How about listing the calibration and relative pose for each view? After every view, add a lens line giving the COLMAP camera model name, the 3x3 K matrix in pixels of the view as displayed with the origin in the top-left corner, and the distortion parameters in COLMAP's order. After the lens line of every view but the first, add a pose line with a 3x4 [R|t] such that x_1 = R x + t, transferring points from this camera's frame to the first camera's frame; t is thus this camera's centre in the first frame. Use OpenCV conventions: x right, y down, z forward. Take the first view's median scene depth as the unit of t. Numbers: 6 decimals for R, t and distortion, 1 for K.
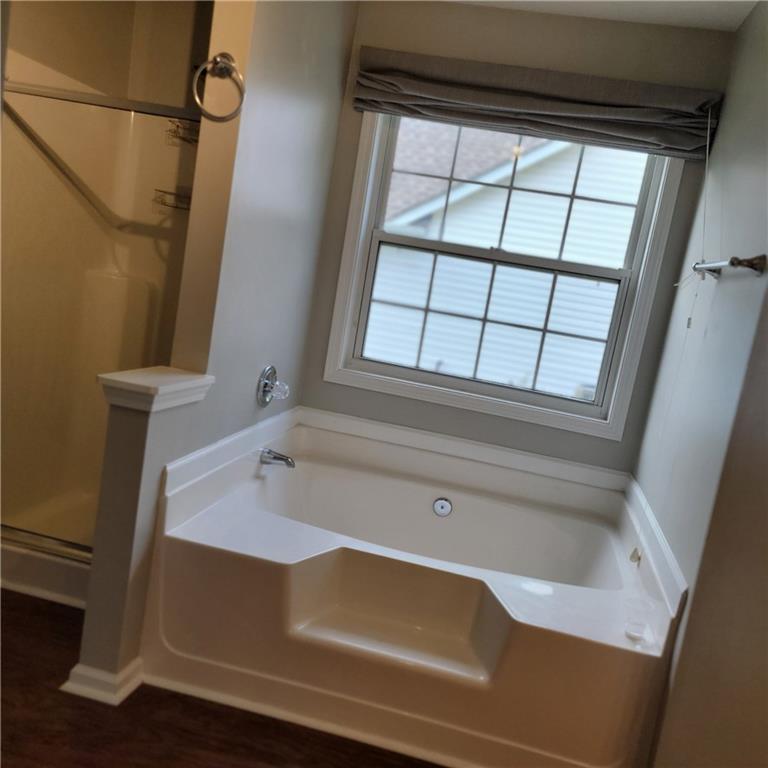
lens RADIAL K [[690.4, 0, 394.1], [0, 690.4, 388.0], [0, 0, 1]] dist [0.047453, -0.012239]
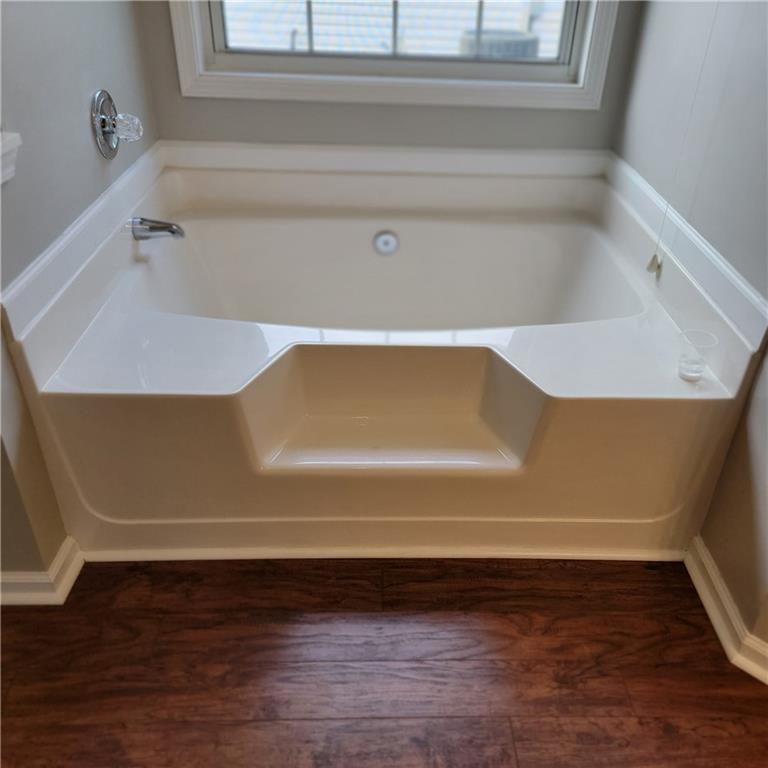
lens RADIAL K [[690.4, 0, 394.1], [0, 690.4, 388.0], [0, 0, 1]] dist [0.047453, -0.012239]
pose [[0.964181, -0.238406, 0.116266, -0.055993], [0.165871, 0.883990, 0.437090, -0.026627], [-0.206983, -0.402149, 0.891871, 0.245183]]
